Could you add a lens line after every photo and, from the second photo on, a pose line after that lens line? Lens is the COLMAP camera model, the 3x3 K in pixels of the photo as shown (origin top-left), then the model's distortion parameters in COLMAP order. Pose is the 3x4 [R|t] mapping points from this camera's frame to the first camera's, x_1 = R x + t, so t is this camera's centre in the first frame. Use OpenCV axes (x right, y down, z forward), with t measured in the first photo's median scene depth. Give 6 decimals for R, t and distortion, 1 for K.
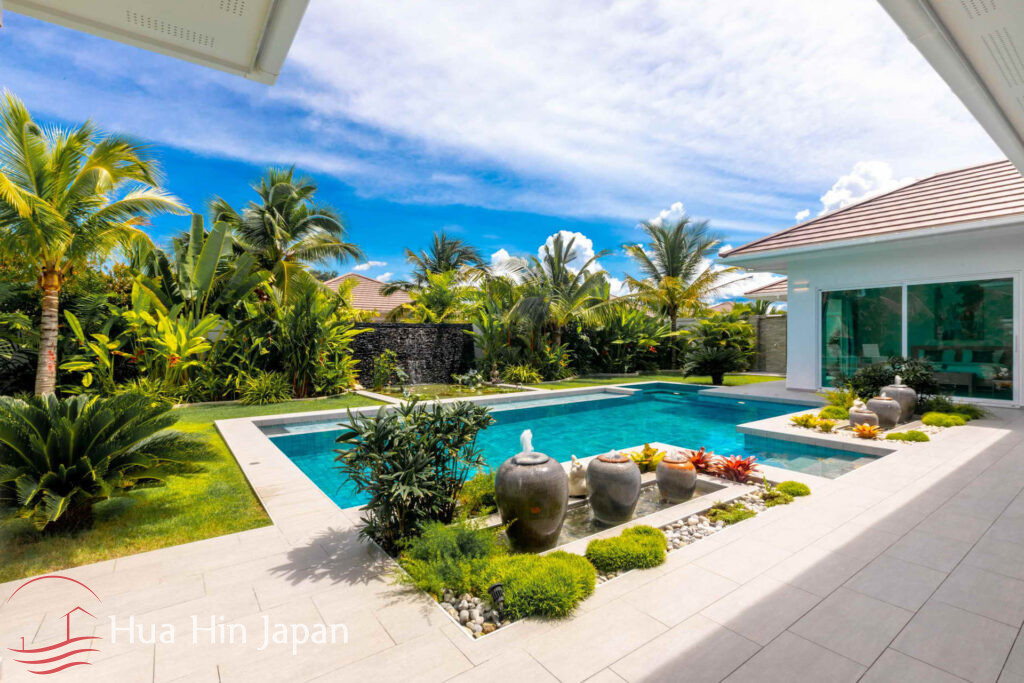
lens RADIAL K [[462.8, 0, 506.1], [0, 462.8, 339.7], [0, 0, 1]] dist [0.001546, 0.000284]
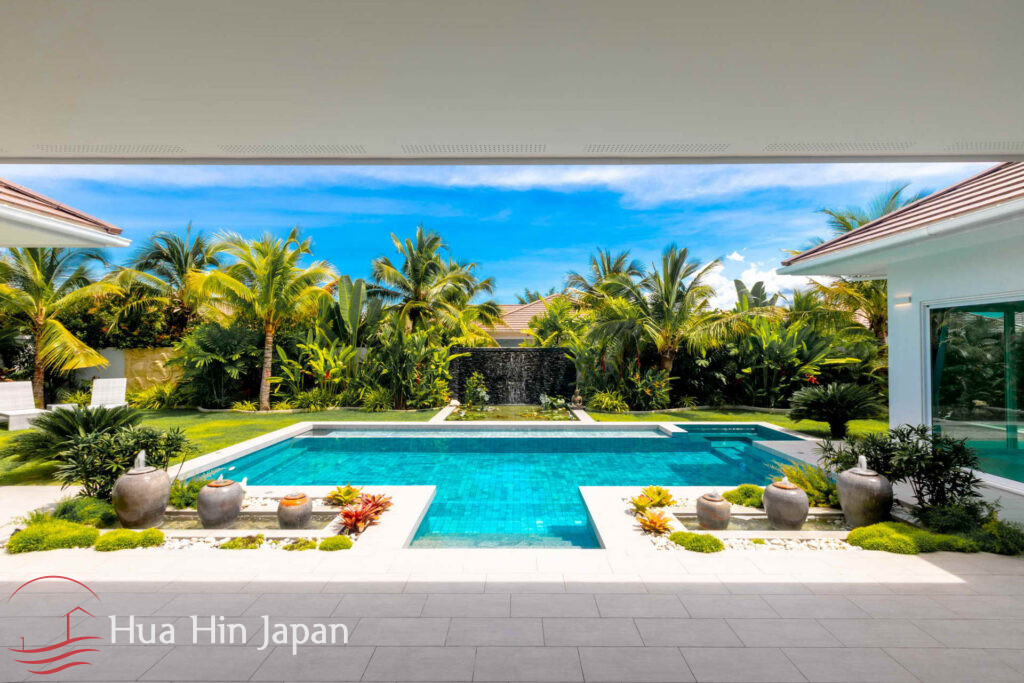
lens RADIAL K [[462.8, 0, 506.1], [0, 462.8, 339.7], [0, 0, 1]] dist [0.001546, 0.000284]
pose [[0.802087, -0.008539, -0.597147, 0.447030], [-0.002148, 0.999850, -0.017182, -0.036802], [0.597204, 0.015064, 0.801948, 0.108858]]
